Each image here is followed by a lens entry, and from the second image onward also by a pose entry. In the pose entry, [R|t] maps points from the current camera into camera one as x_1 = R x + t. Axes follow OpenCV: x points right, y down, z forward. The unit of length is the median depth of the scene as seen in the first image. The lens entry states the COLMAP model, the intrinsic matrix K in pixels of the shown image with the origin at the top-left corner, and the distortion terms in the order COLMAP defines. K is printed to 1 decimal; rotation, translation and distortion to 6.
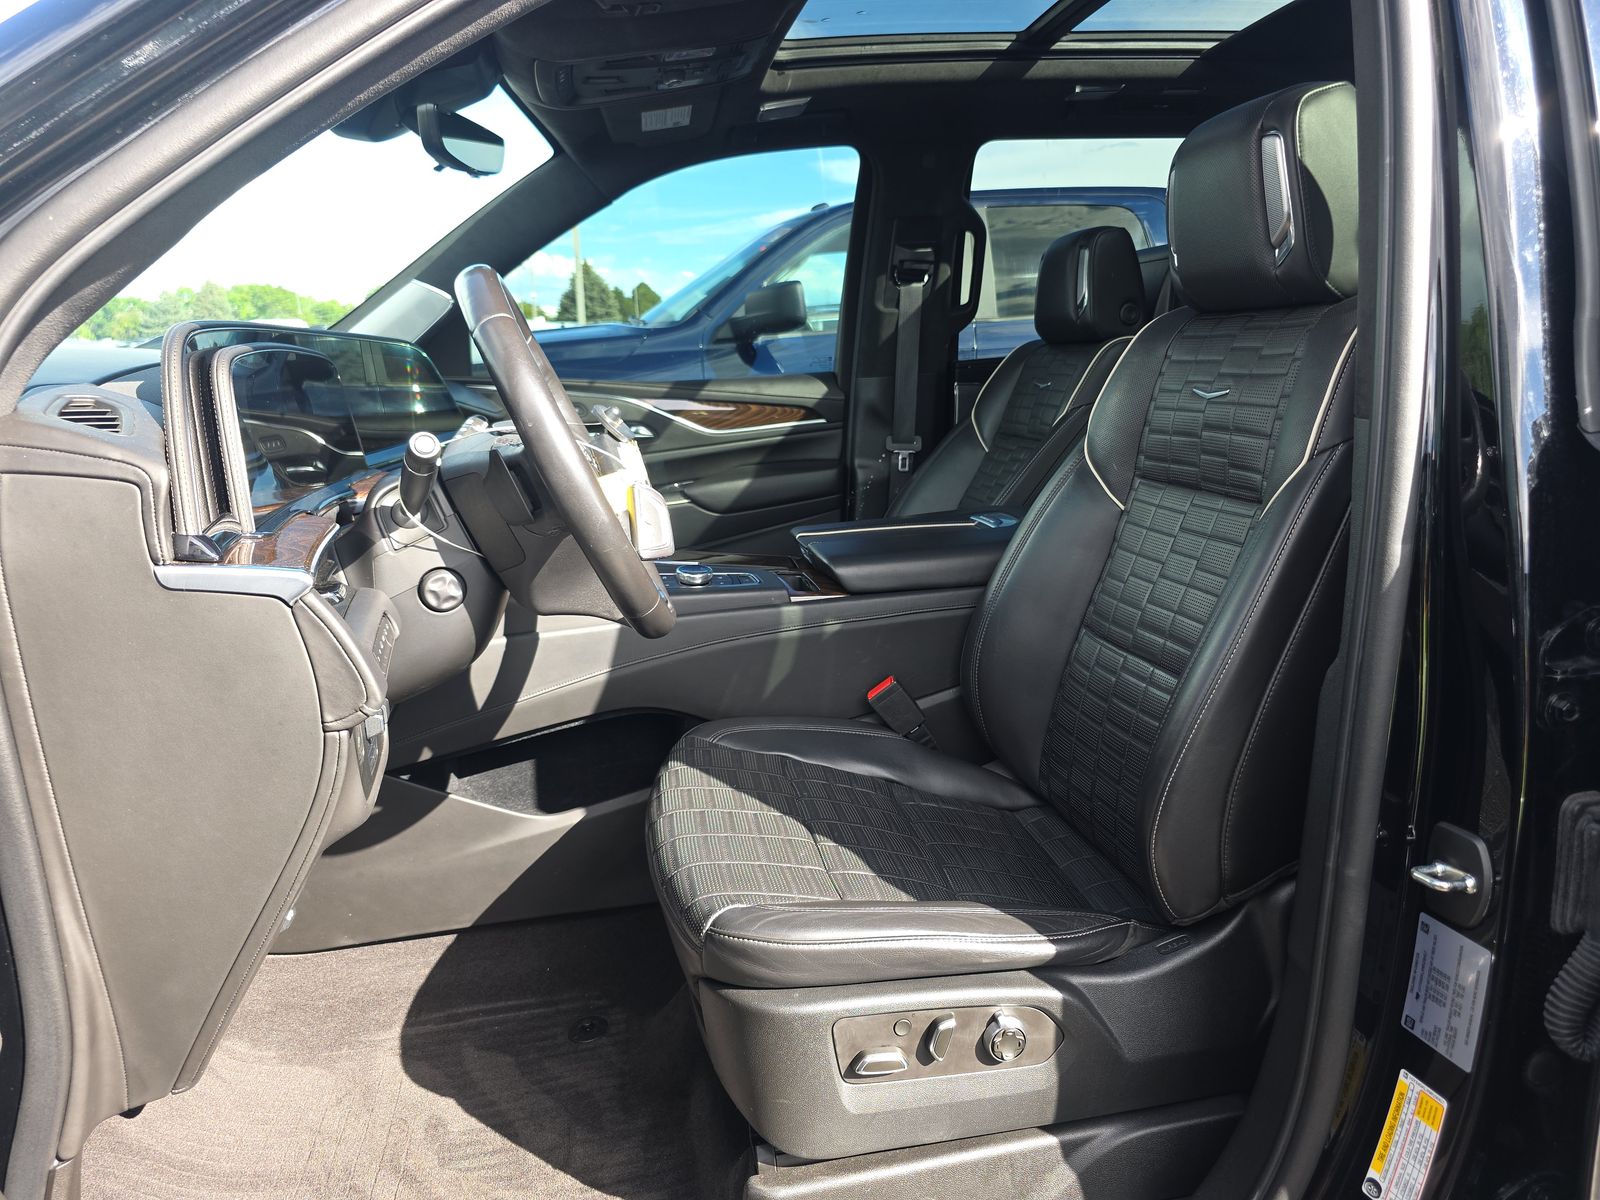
lens RADIAL K [[1094.3, 0, 799.5], [0, 1094.3, 590.0], [0, 0, 1]] dist [0.015410, -0.007950]
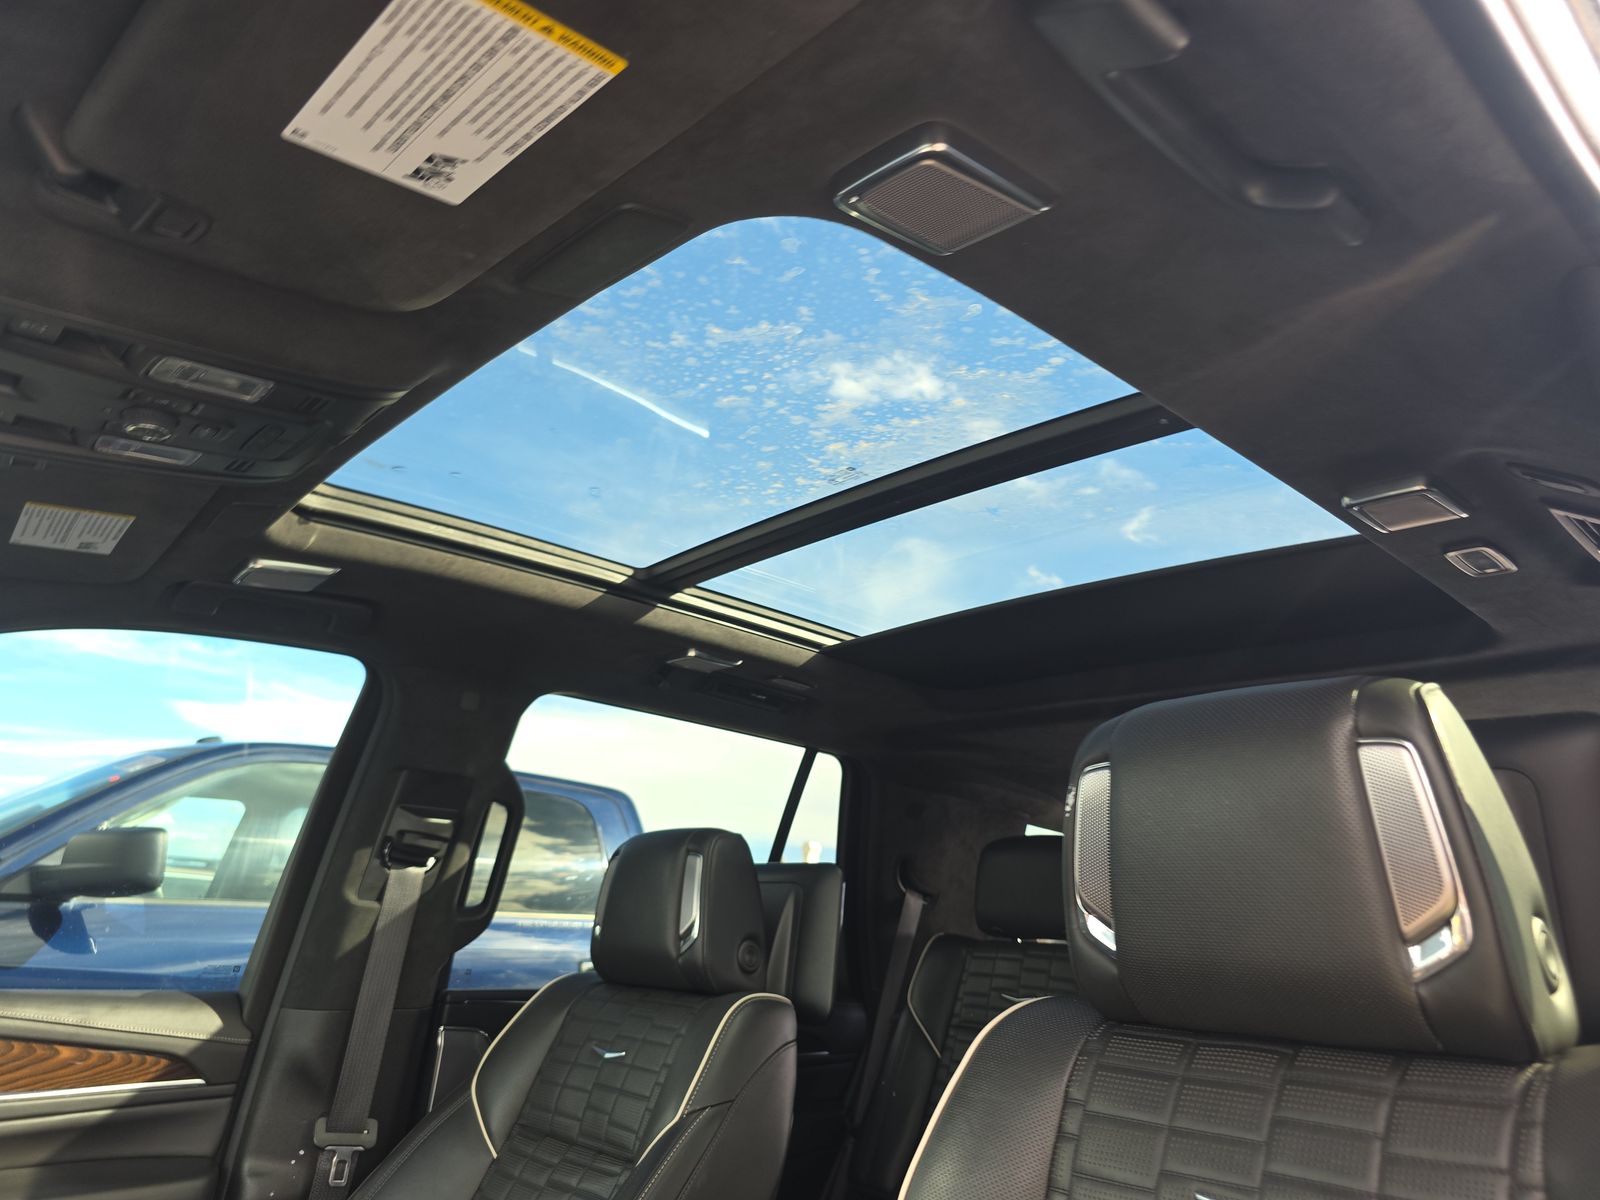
lens RADIAL K [[1094.3, 0, 796.2], [0, 1094.3, 594.3], [0, 0, 1]] dist [0.015410, -0.007950]
pose [[0.845877, 0.248998, 0.471690, -0.052063], [0.018220, 0.870341, -0.492113, -0.091628], [-0.533067, 0.424861, 0.731665, 0.316726]]
